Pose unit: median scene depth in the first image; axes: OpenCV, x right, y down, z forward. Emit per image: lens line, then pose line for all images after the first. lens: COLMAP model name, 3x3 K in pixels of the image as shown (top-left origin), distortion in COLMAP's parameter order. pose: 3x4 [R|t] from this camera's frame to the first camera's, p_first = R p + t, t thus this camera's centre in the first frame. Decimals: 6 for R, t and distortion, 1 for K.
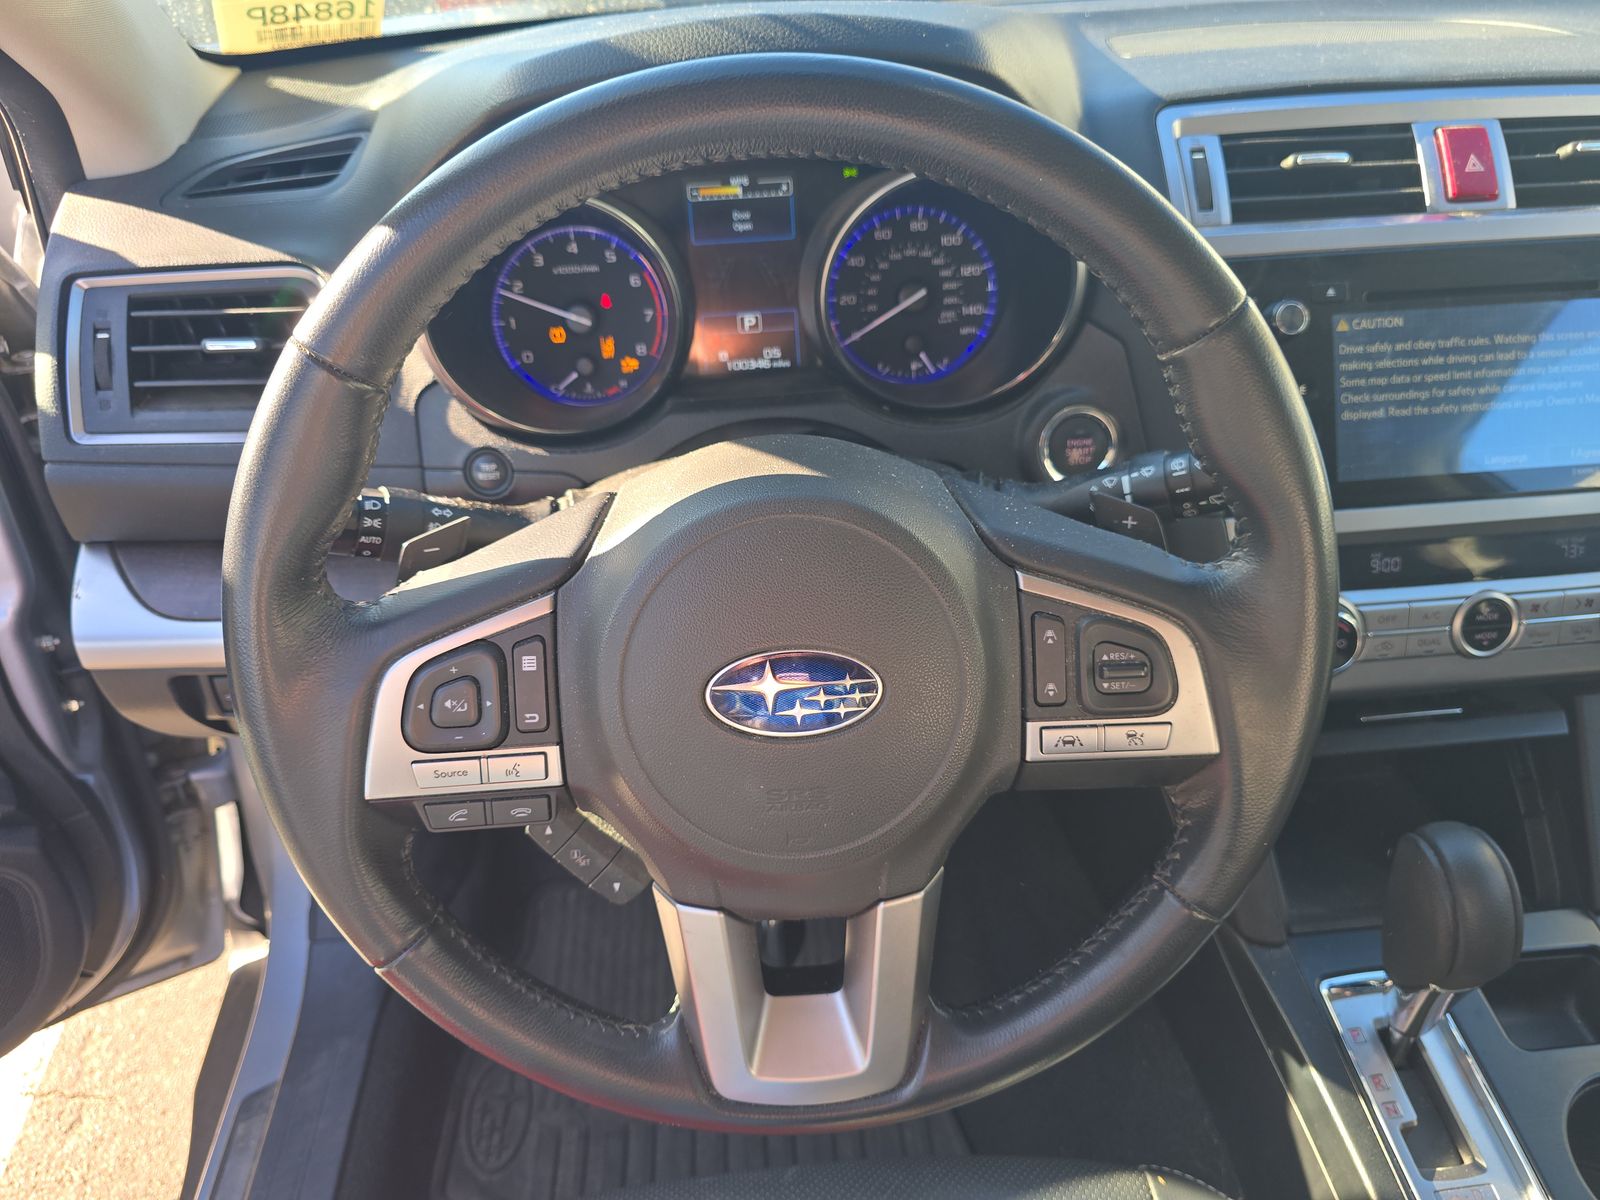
lens RADIAL K [[1090.5, 0, 800.0], [0, 1090.5, 600.0], [0, 0, 1]] dist [0.002603, -0.003995]
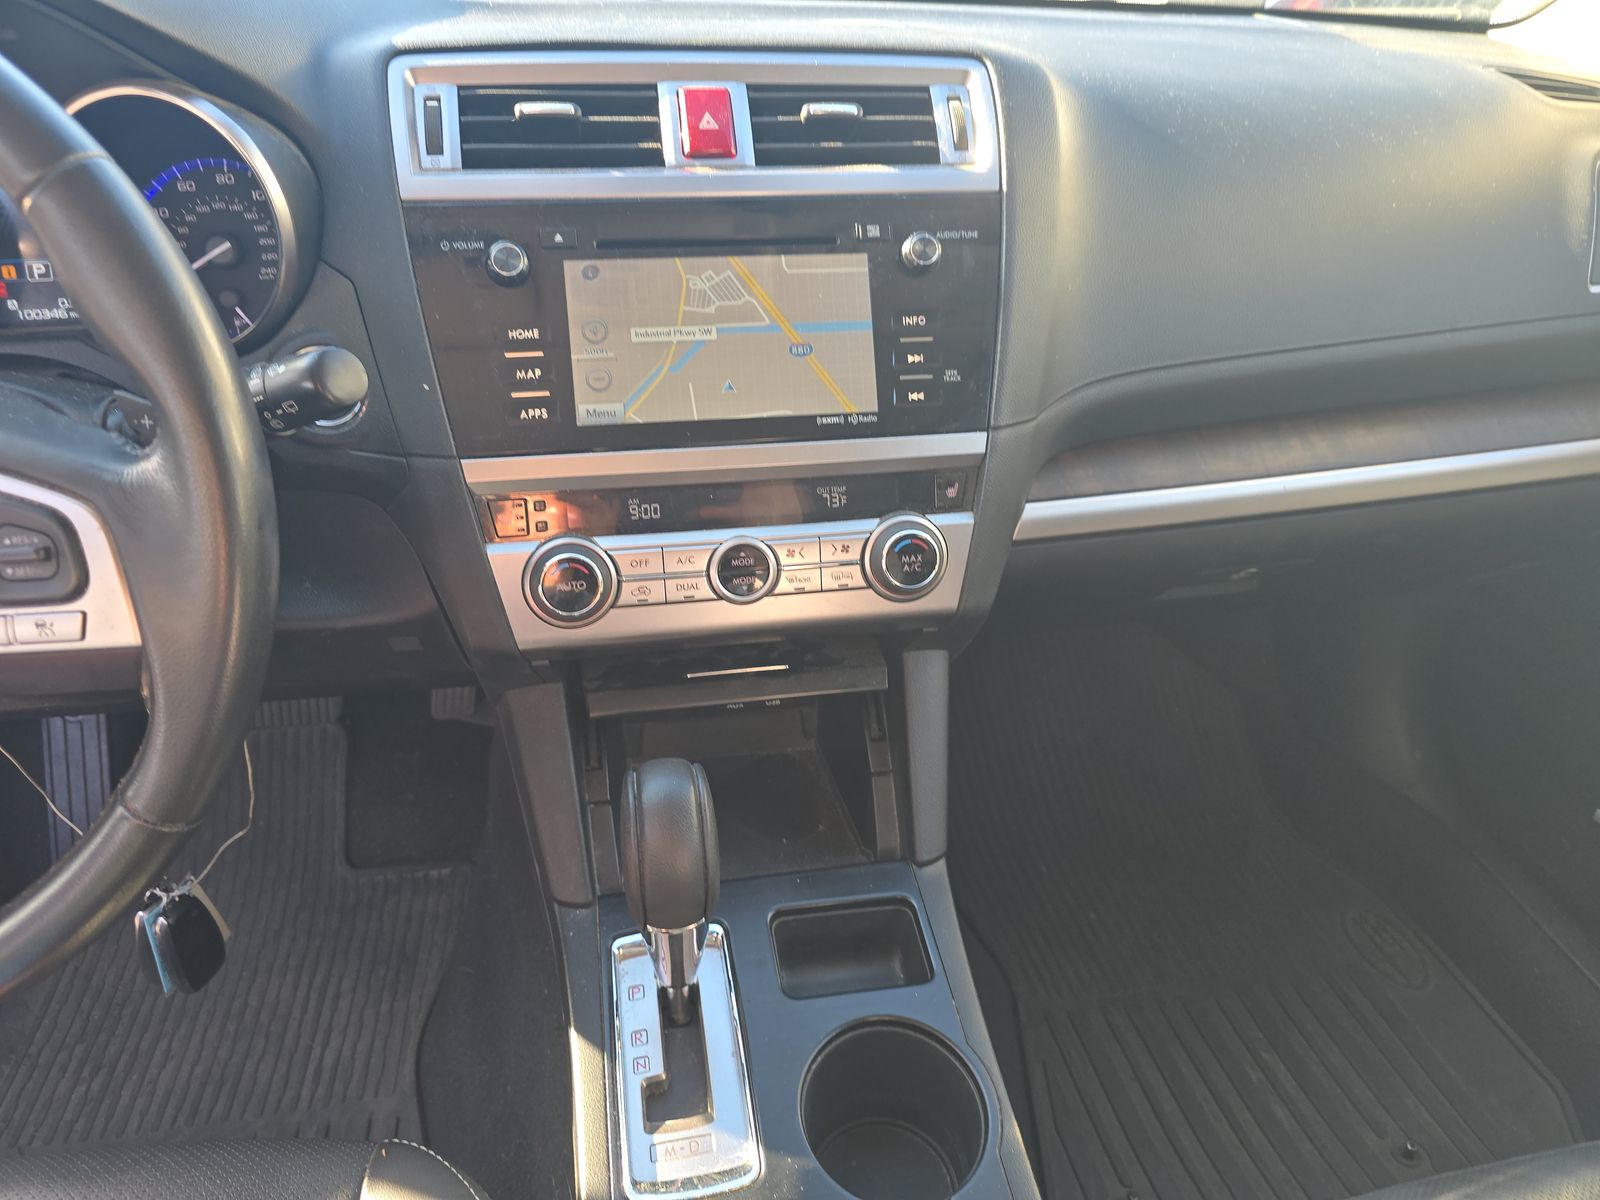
lens RADIAL K [[1069.6, 0, 800.0], [0, 1069.6, 600.0], [0, 0, 1]] dist [0.048363, -0.051321]
pose [[0.996531, -0.002908, 0.083173, 0.602462], [0.008019, 0.998094, -0.061186, 0.112661], [-0.082837, 0.061641, 0.994655, 0.005261]]
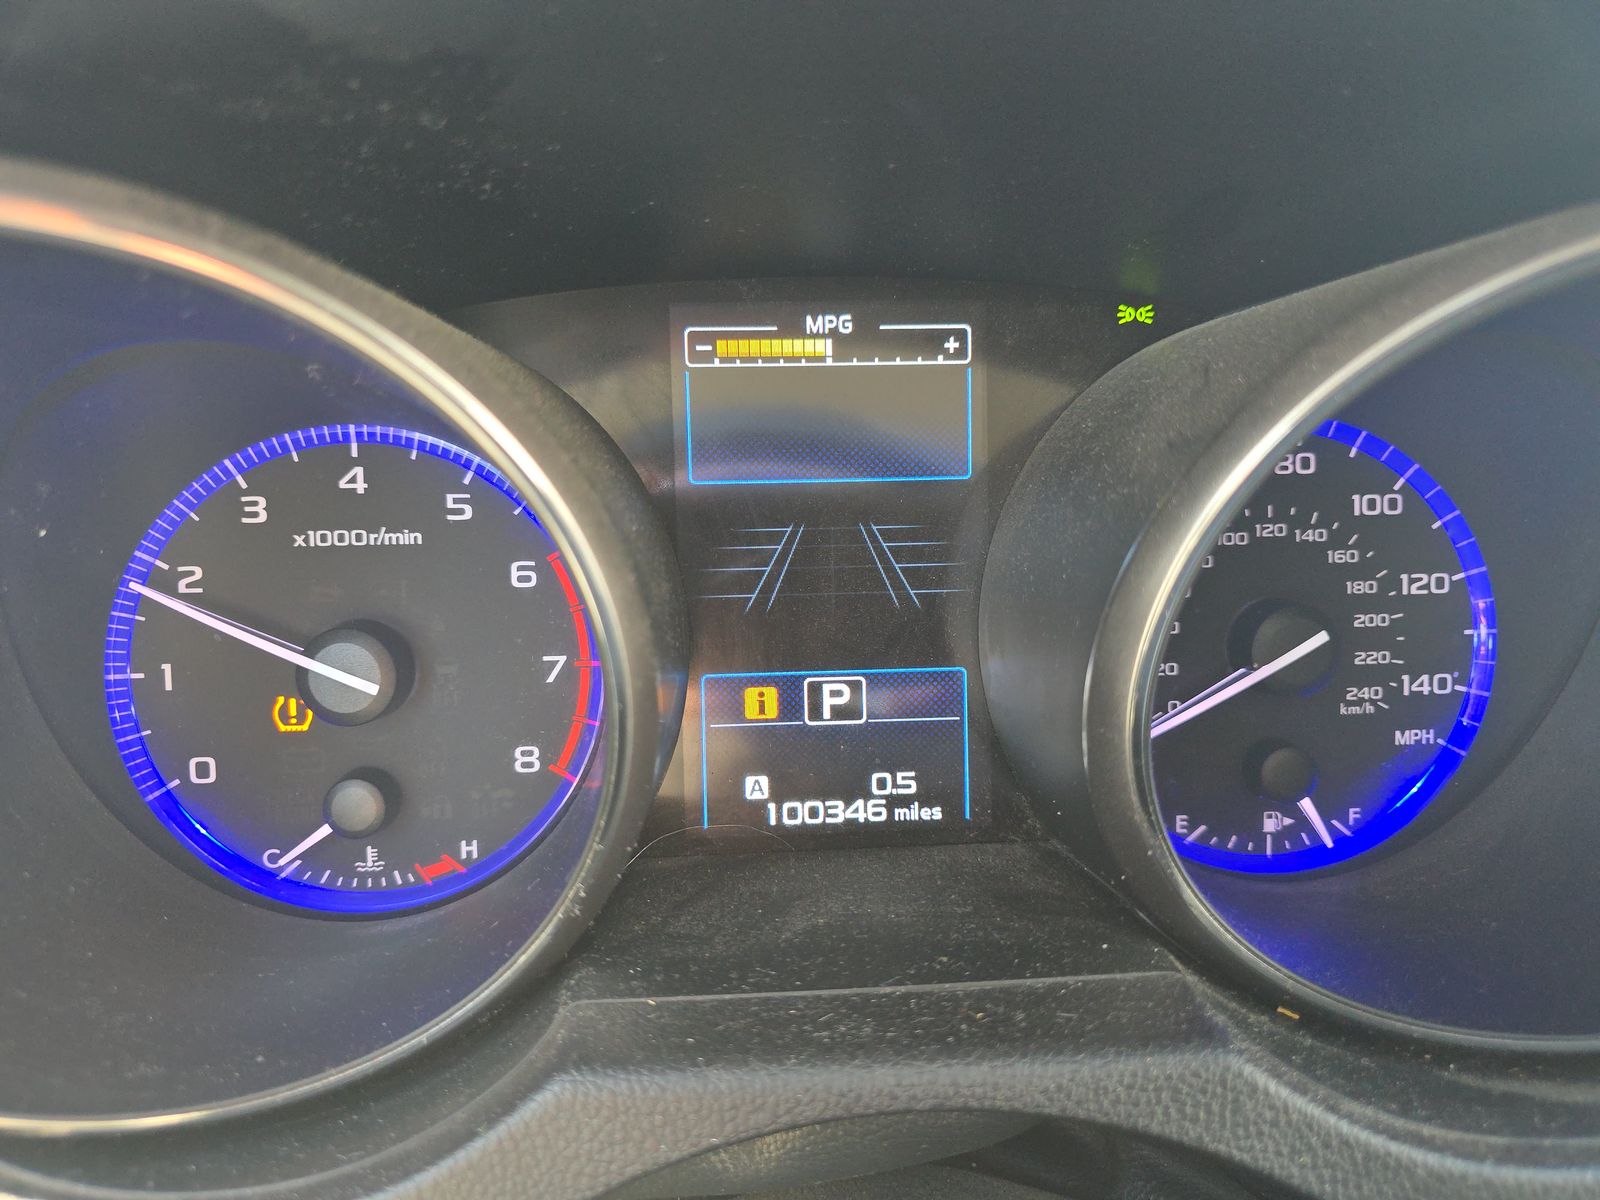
lens RADIAL K [[1090.5, 0, 800.0], [0, 1090.5, 600.0], [0, 0, 1]] dist [0.002603, -0.003995]
pose [[0.998561, 0.042680, -0.032467, -0.052328], [-0.049176, 0.970270, -0.236975, -0.220369], [0.021388, 0.238231, 0.970973, 0.707264]]
